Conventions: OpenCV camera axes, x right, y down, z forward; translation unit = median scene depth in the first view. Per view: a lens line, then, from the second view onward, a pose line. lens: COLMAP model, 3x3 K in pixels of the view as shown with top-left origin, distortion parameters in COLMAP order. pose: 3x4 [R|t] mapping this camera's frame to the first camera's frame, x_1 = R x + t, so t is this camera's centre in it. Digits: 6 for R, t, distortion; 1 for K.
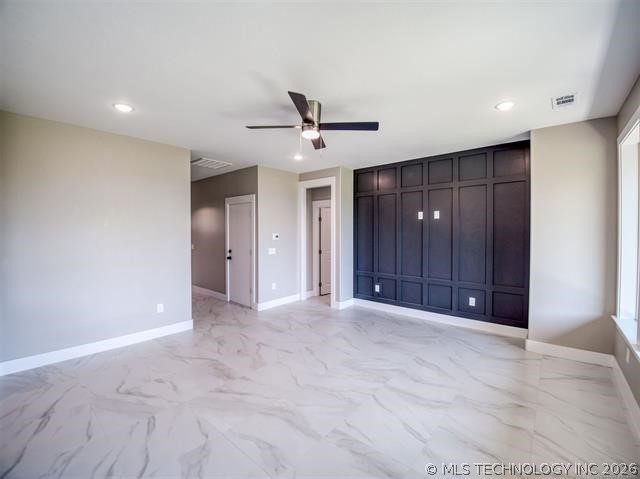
lens RADIAL K [[277.5, 0, 321.3], [0, 277.5, 230.2], [0, 0, 1]] dist [-0.025894, -0.006918]
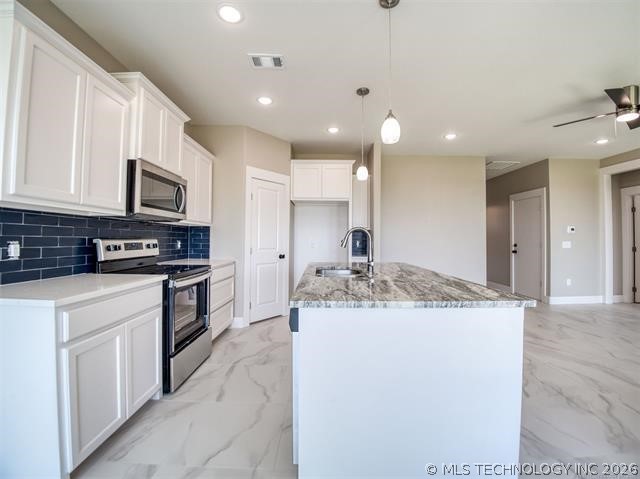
lens RADIAL K [[277.5, 0, 328.3], [0, 277.5, 232.6], [0, 0, 1]] dist [-0.025894, -0.006918]
pose [[0.666411, -0.016964, -0.745391, -0.034388], [-0.000371, 0.999733, -0.023083, 0.068728], [0.745584, 0.015659, 0.666227, -0.296337]]
